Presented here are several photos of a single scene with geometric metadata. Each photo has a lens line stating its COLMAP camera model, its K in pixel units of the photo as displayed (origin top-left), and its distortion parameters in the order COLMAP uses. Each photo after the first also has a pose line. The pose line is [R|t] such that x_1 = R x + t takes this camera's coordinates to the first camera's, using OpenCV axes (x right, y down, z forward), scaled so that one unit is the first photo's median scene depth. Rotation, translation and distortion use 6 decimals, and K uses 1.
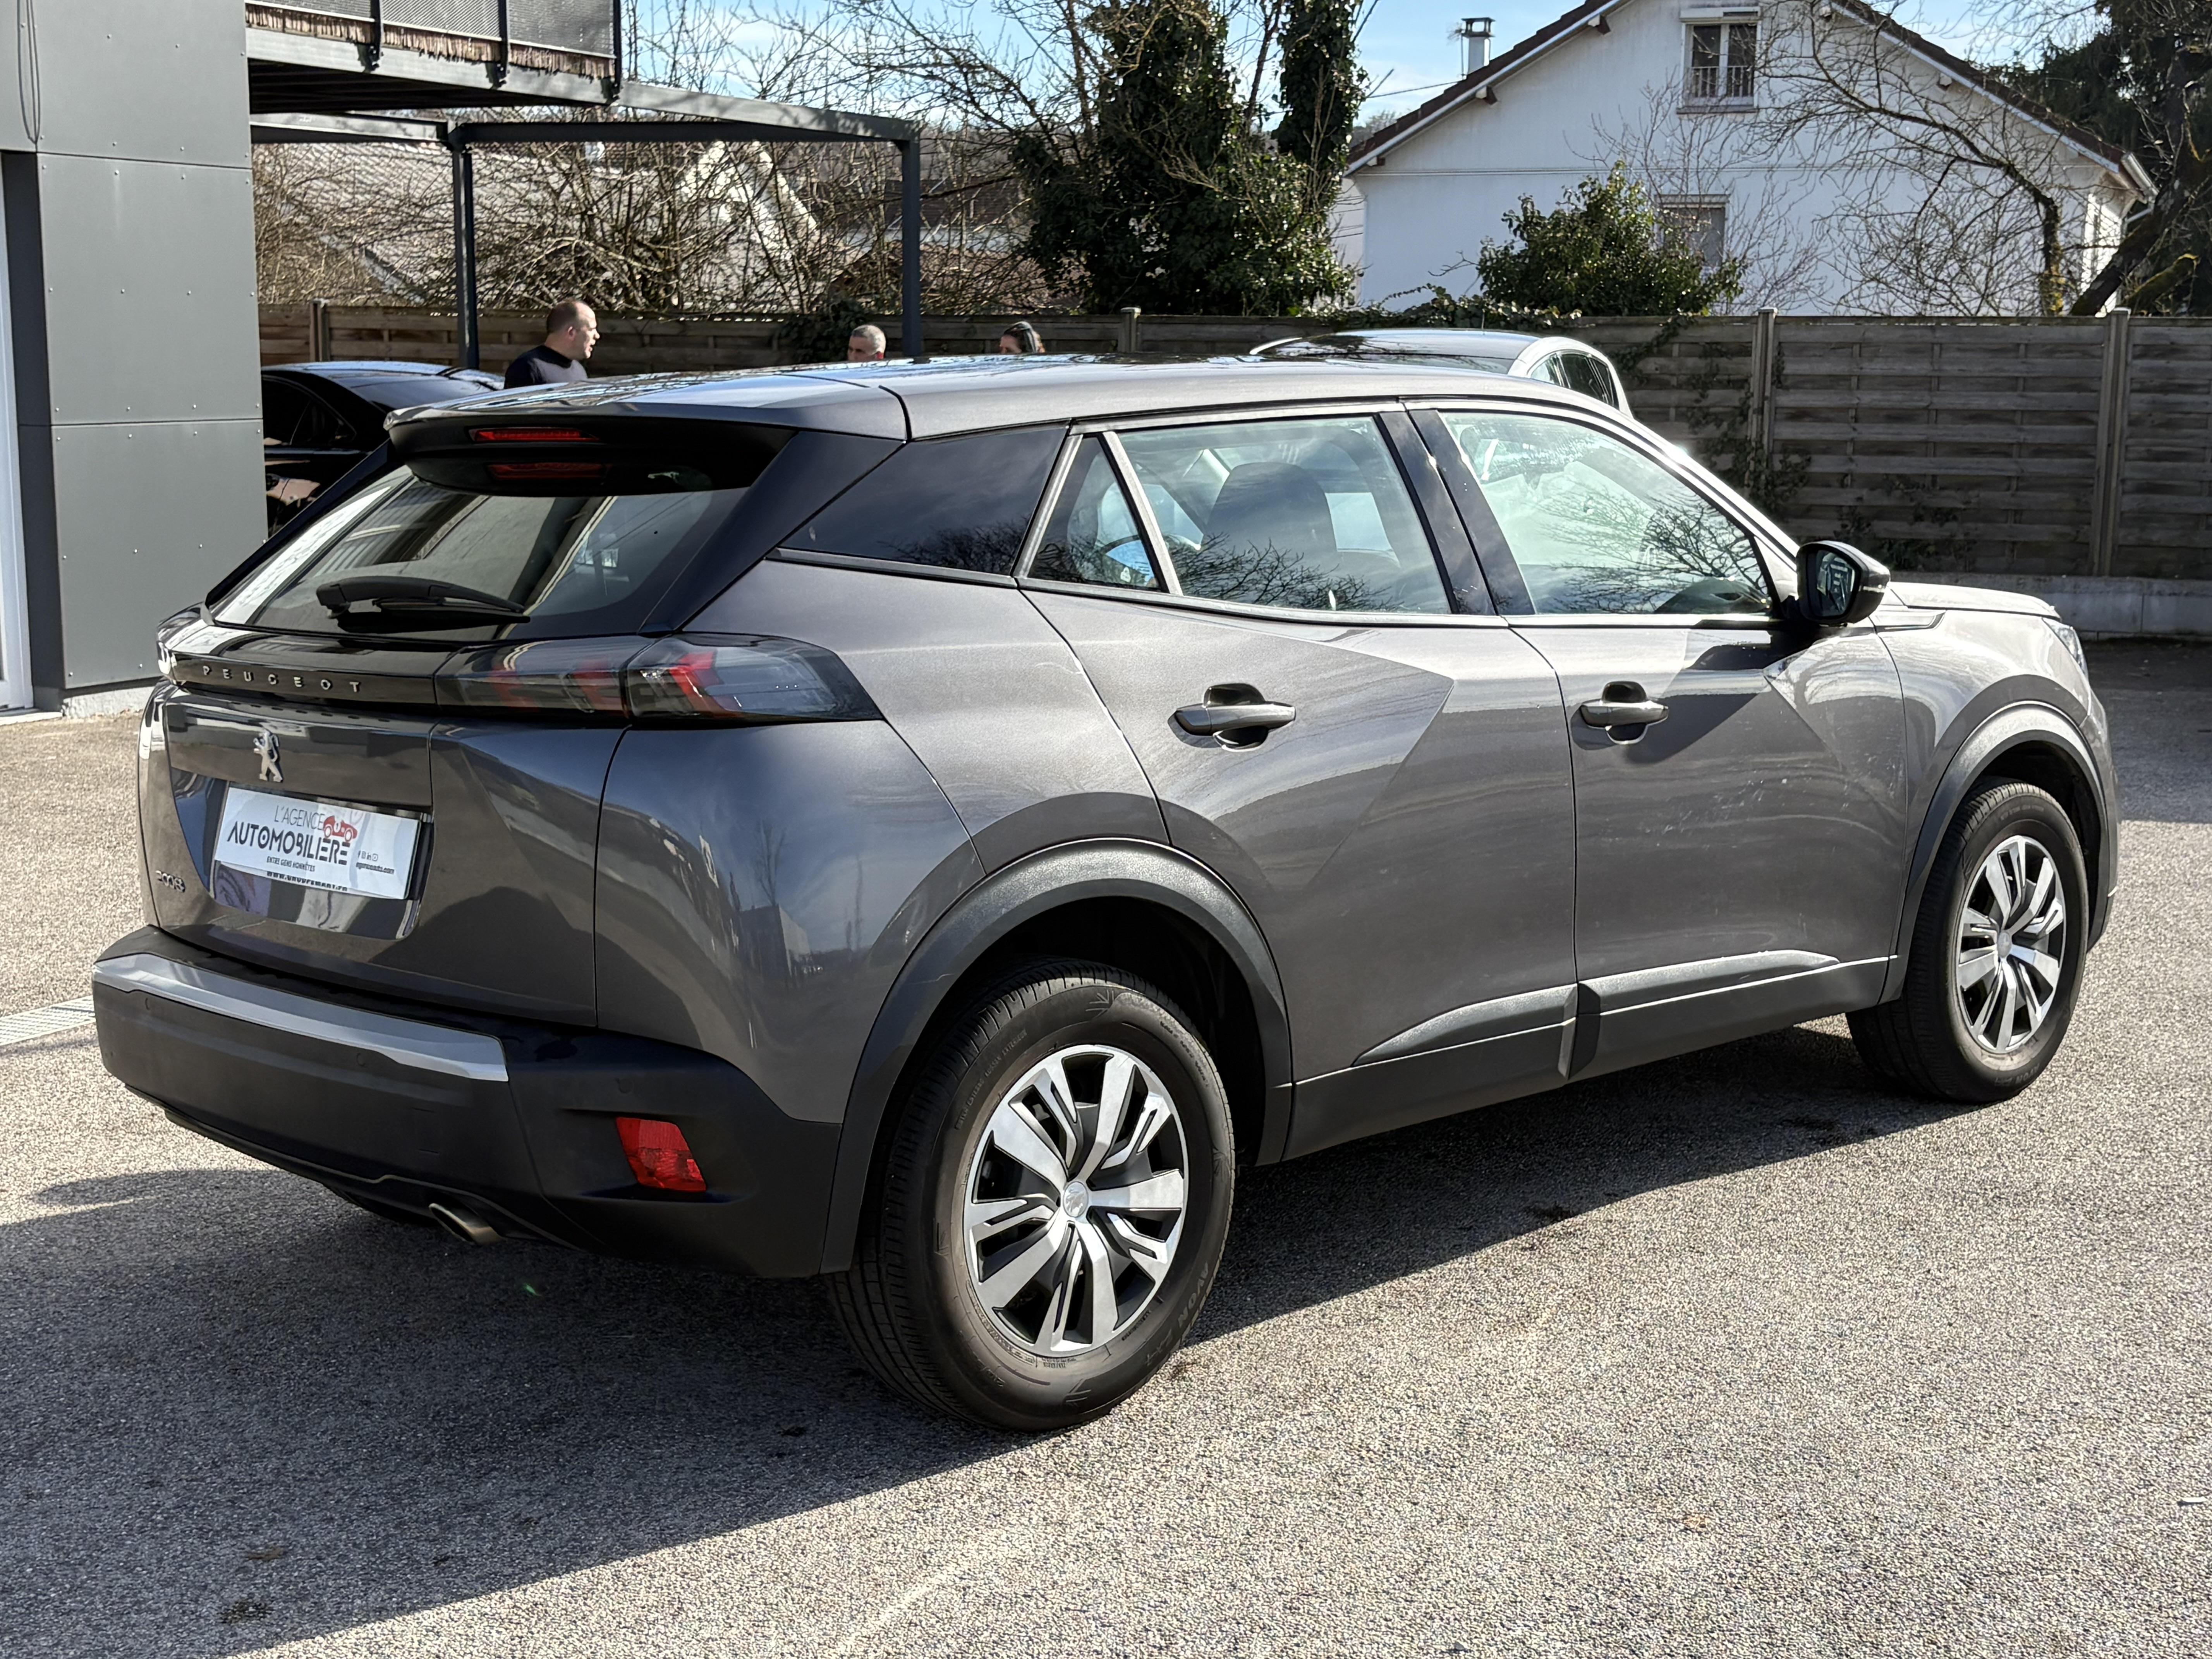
lens RADIAL K [[2881.6, 0, 1096.9], [0, 2881.6, 825.1], [0, 0, 1]] dist [0.226323, -0.869524]
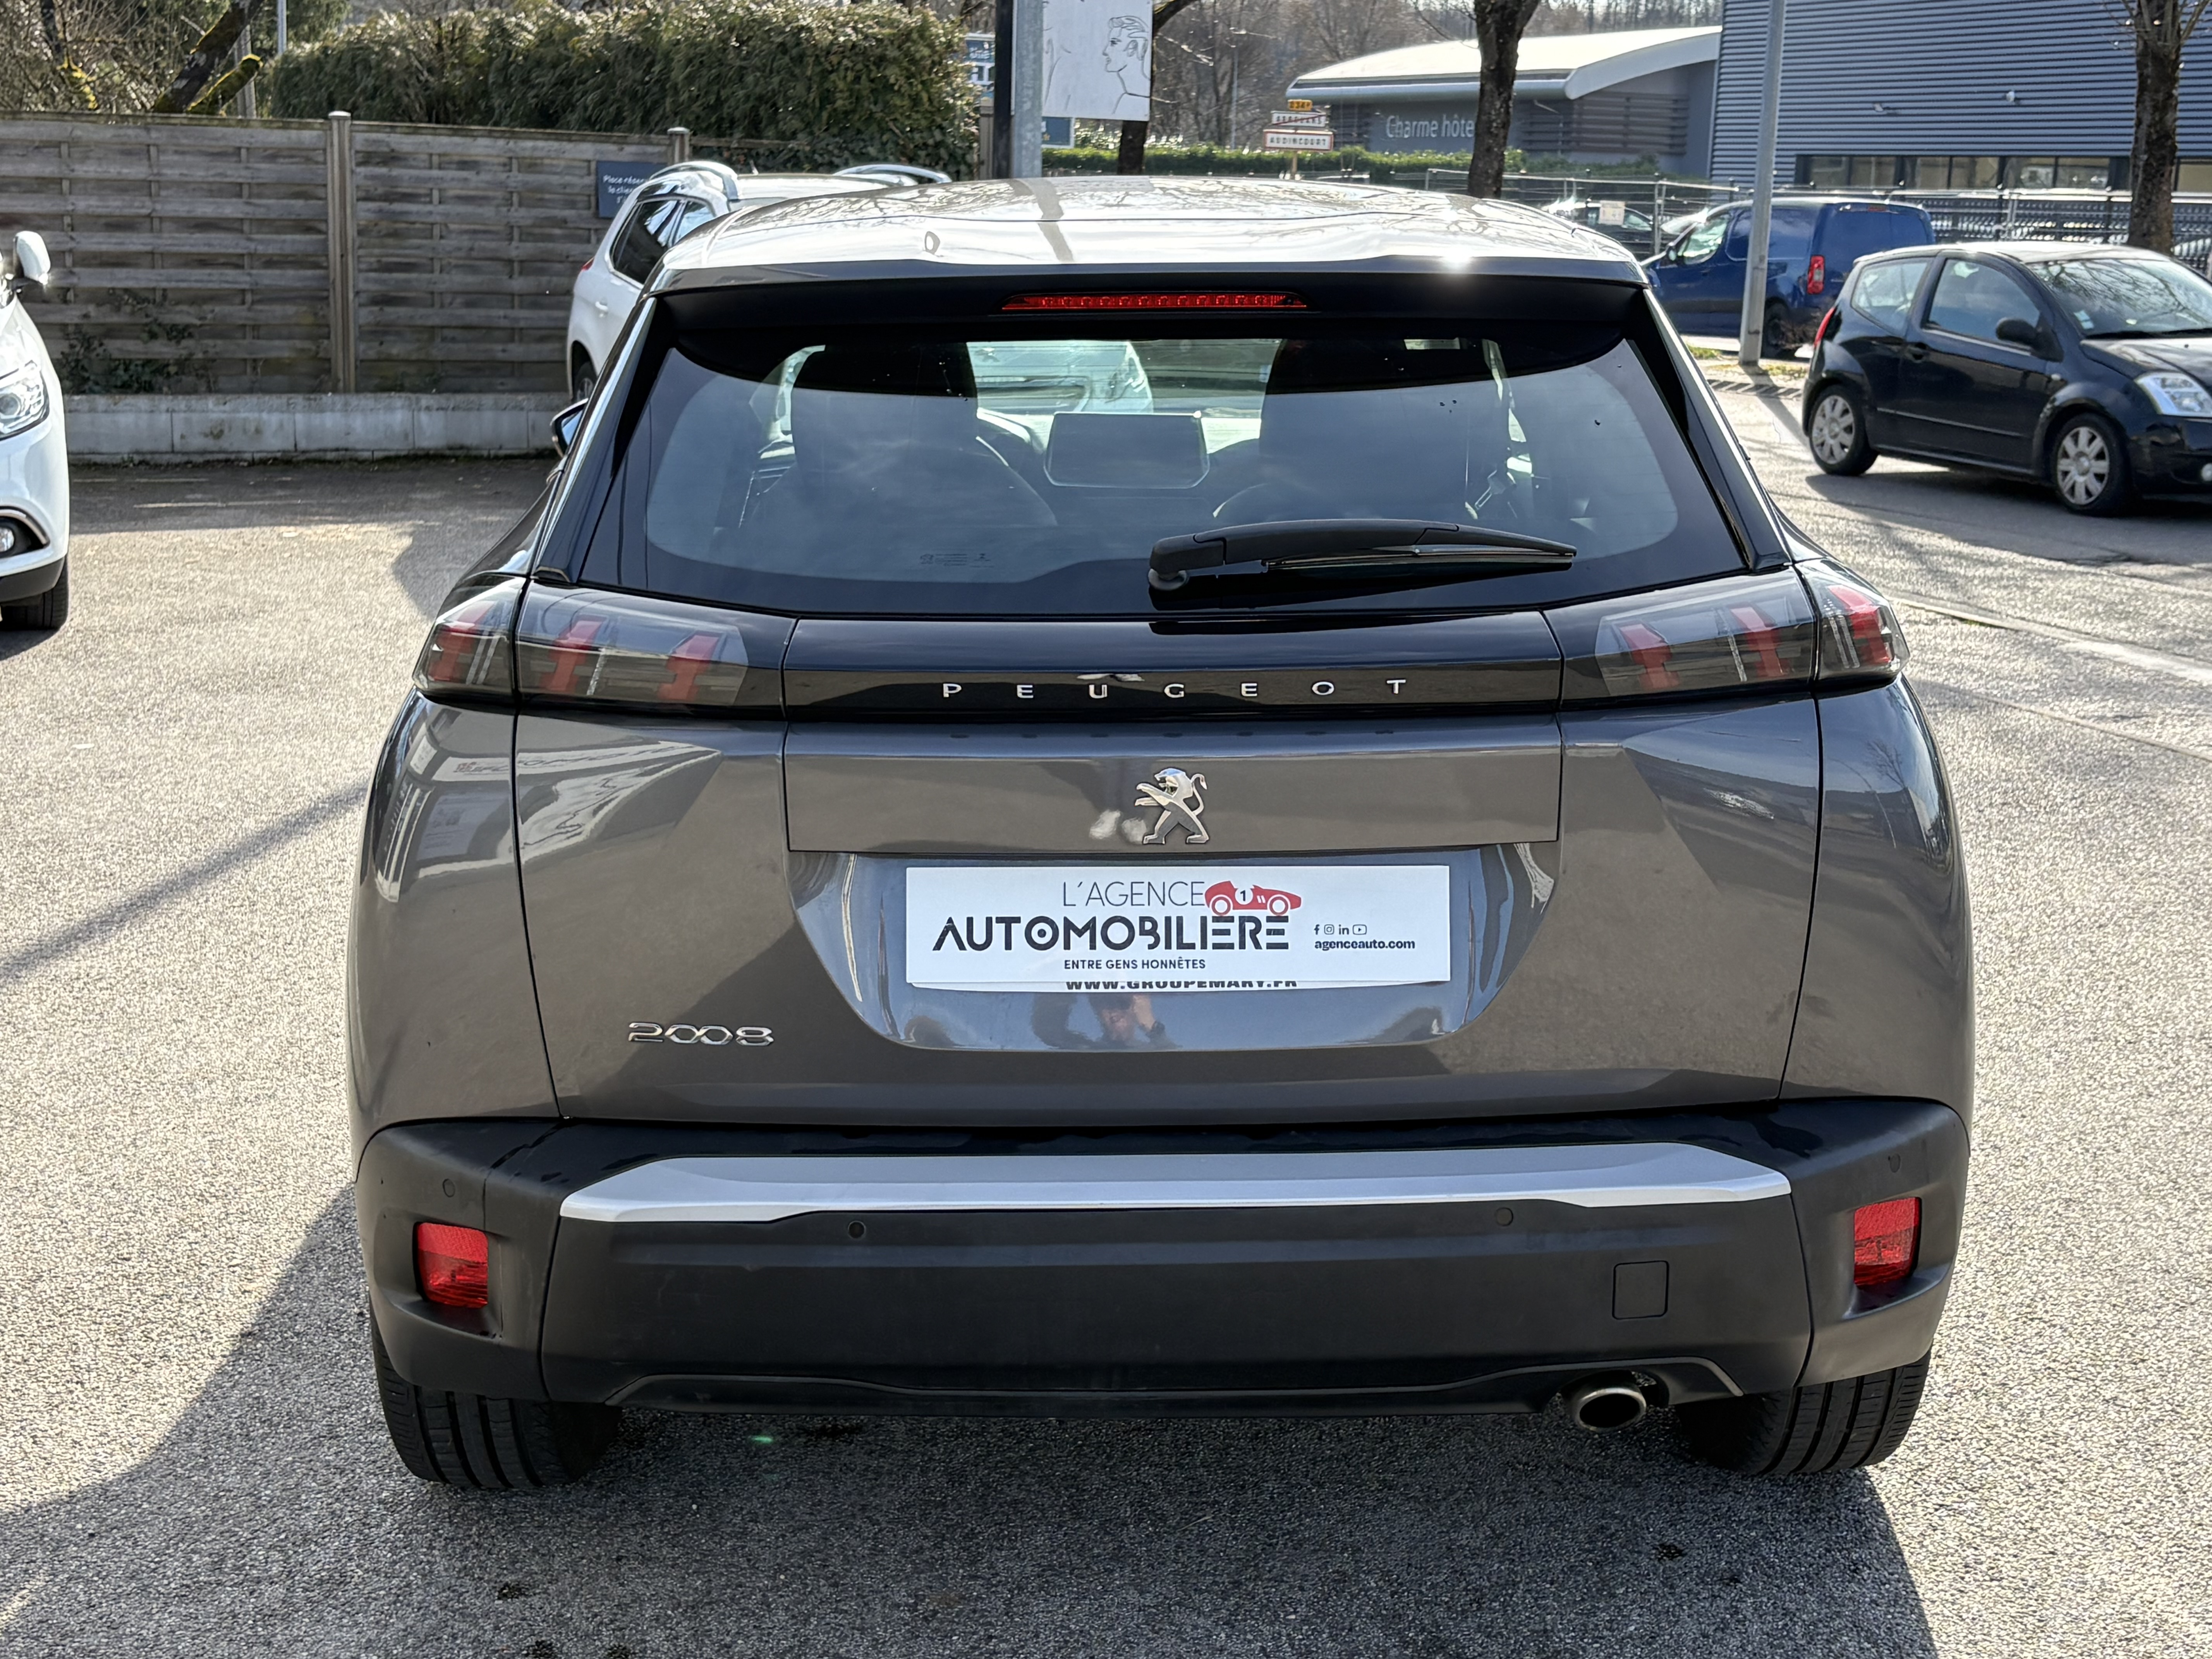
lens RADIAL K [[2855.7, 0, 1106.0], [0, 2855.7, 829.5], [0, 0, 1]] dist [0.252950, -0.753648]
pose [[0.691274, -0.149082, 0.707046, -0.189220], [0.099938, 0.988807, 0.110783, -0.023077], [-0.715648, -0.005920, 0.698436, 0.141213]]
